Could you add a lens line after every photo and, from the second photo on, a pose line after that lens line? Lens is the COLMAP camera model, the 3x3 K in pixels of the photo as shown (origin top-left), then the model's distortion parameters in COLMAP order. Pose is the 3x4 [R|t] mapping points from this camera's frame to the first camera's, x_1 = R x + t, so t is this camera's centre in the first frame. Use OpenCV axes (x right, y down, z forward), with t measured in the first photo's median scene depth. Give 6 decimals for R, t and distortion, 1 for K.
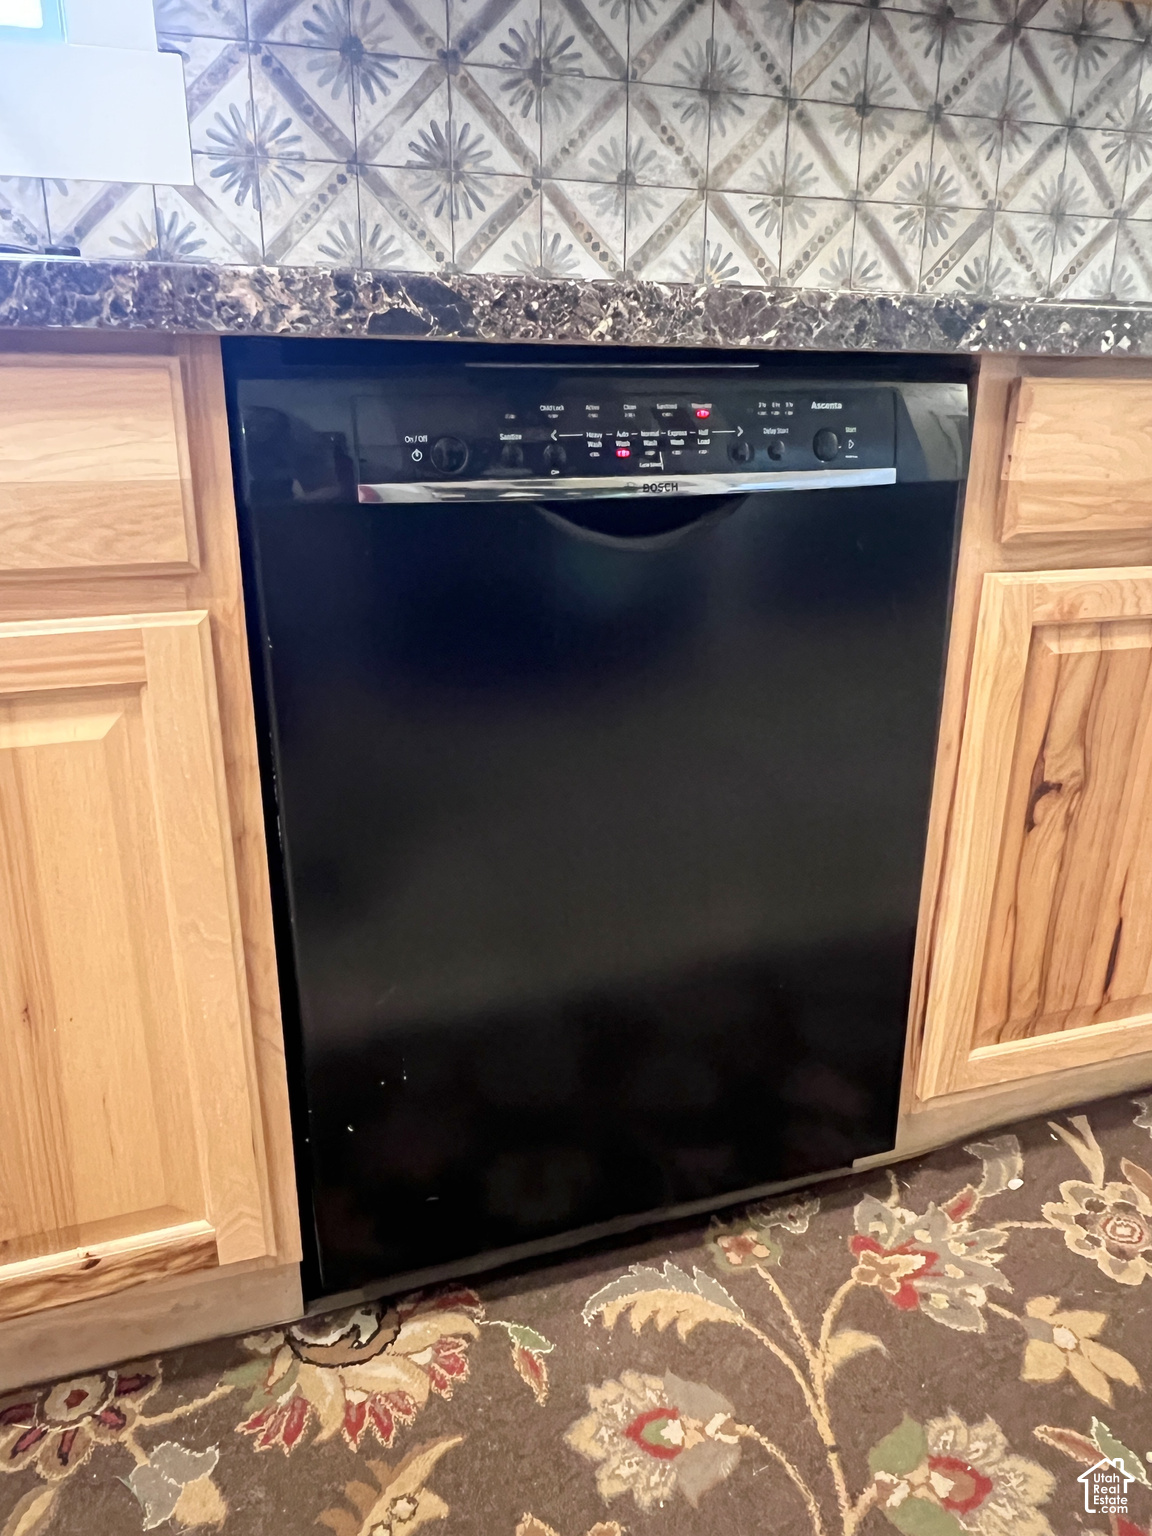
lens RADIAL K [[1094.6, 0, 574.0], [0, 1094.6, 768.9], [0, 0, 1]] dist [-0.002521, 0.001037]
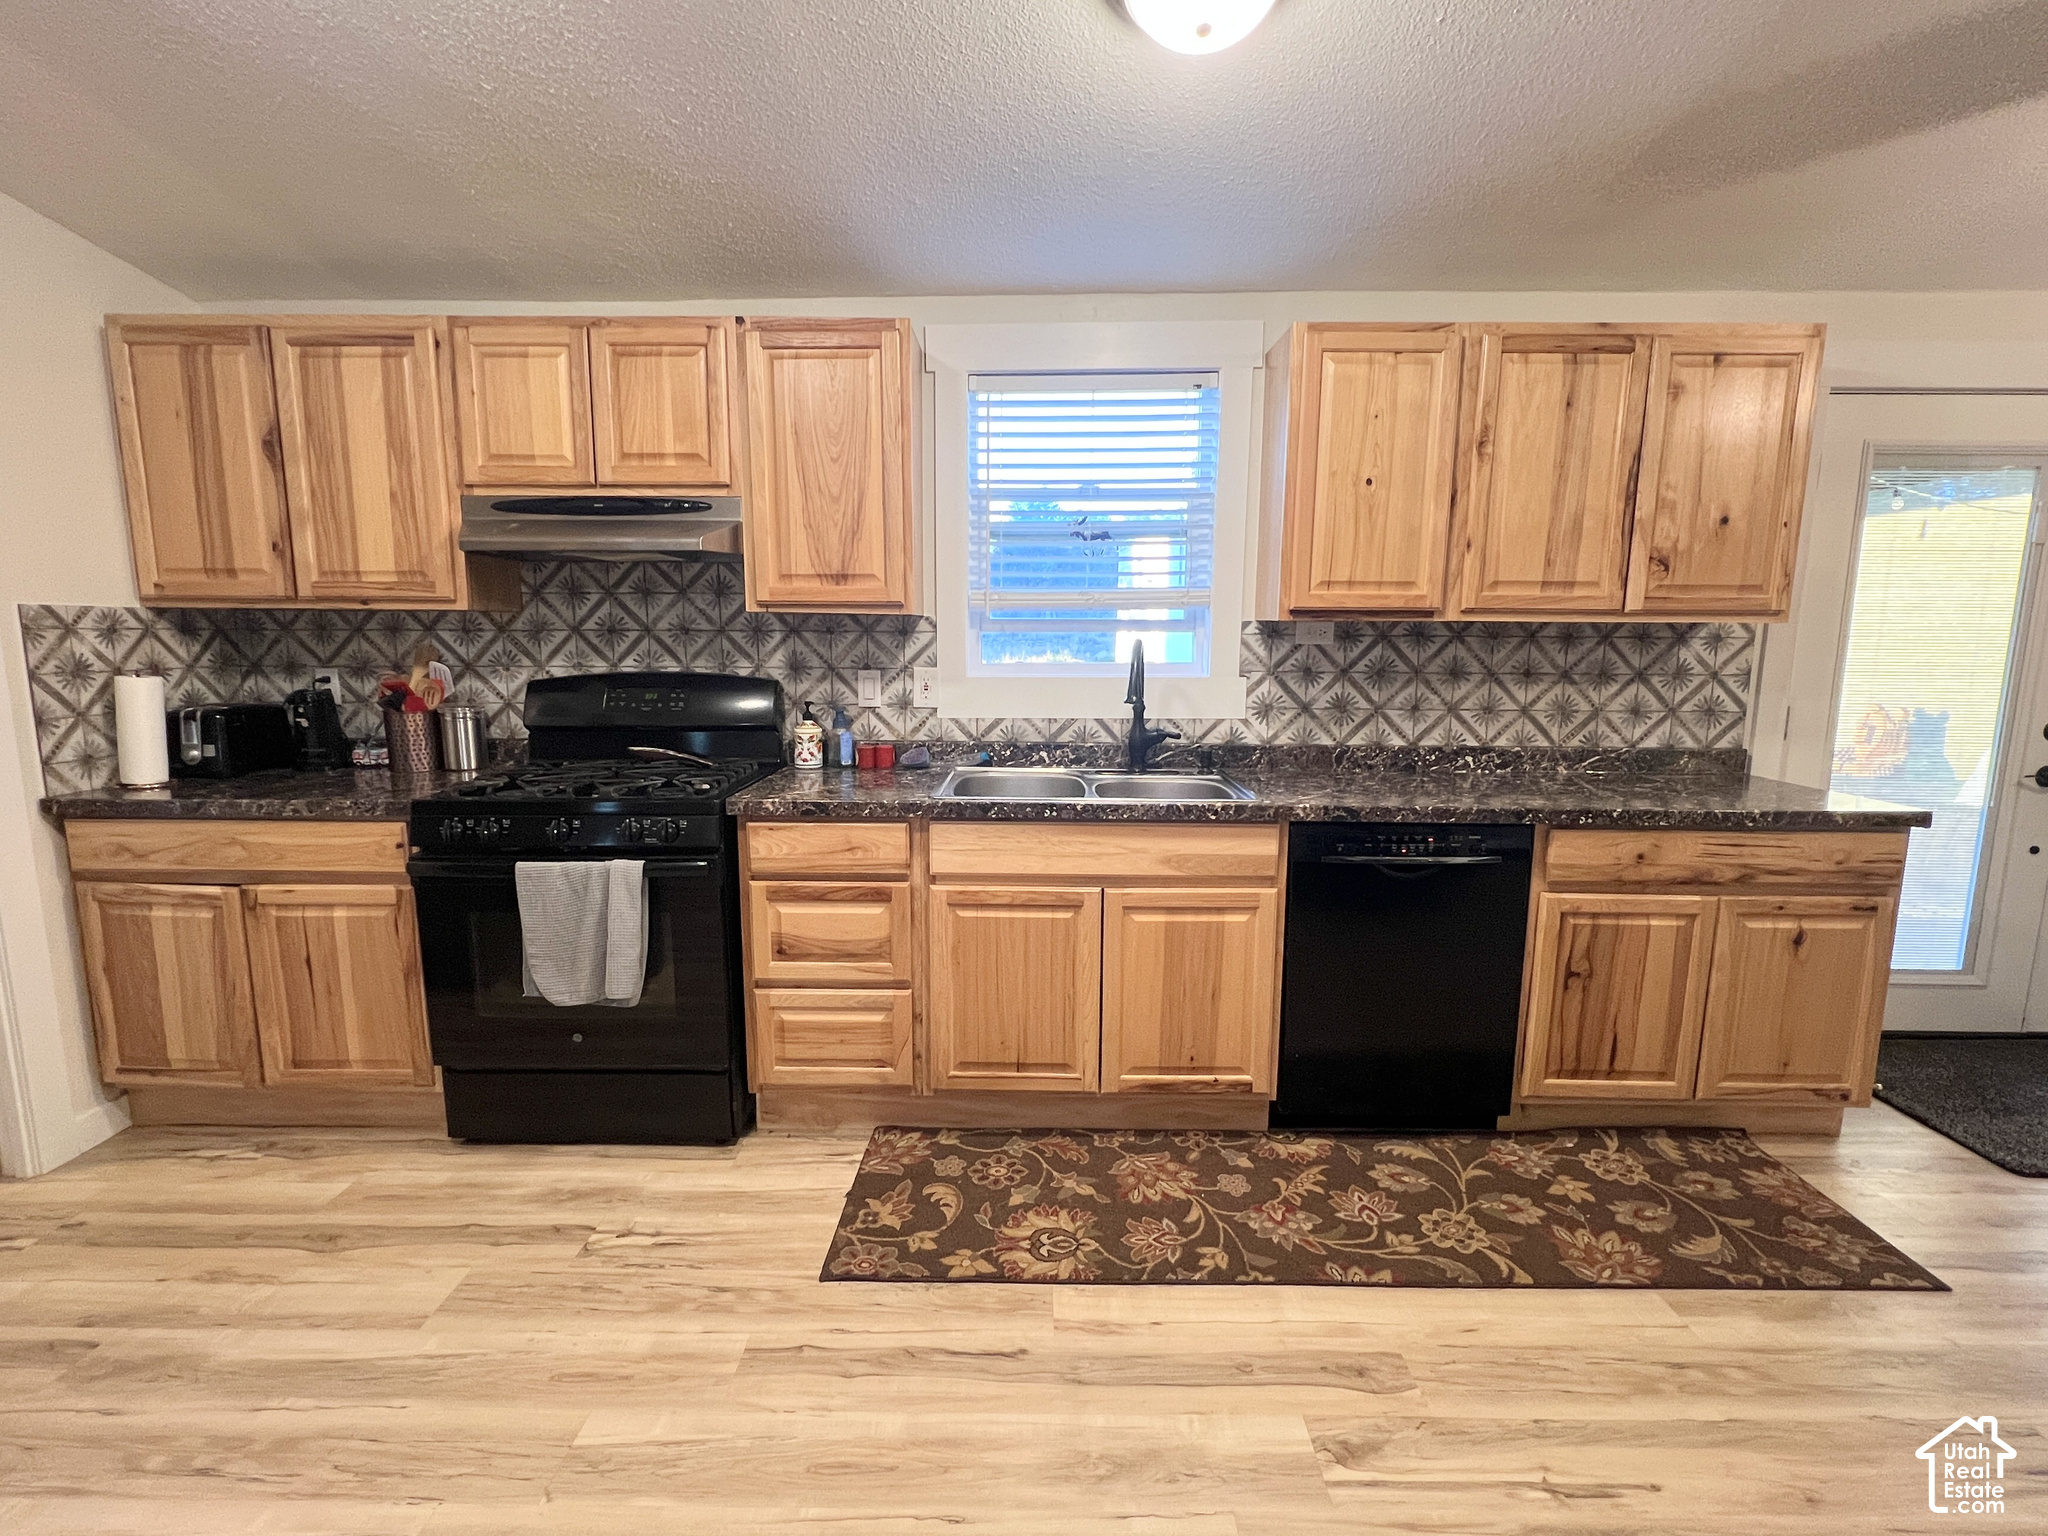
lens RADIAL K [[961.7, 0, 1019.0], [0, 961.7, 773.0], [0, 0, 1]] dist [0.001537, 0.001092]
pose [[0.936468, 0.052905, -0.346740, -0.032136], [-0.110569, 0.982683, -0.148688, 0.028789], [0.332869, 0.177580, 0.926101, -1.426734]]
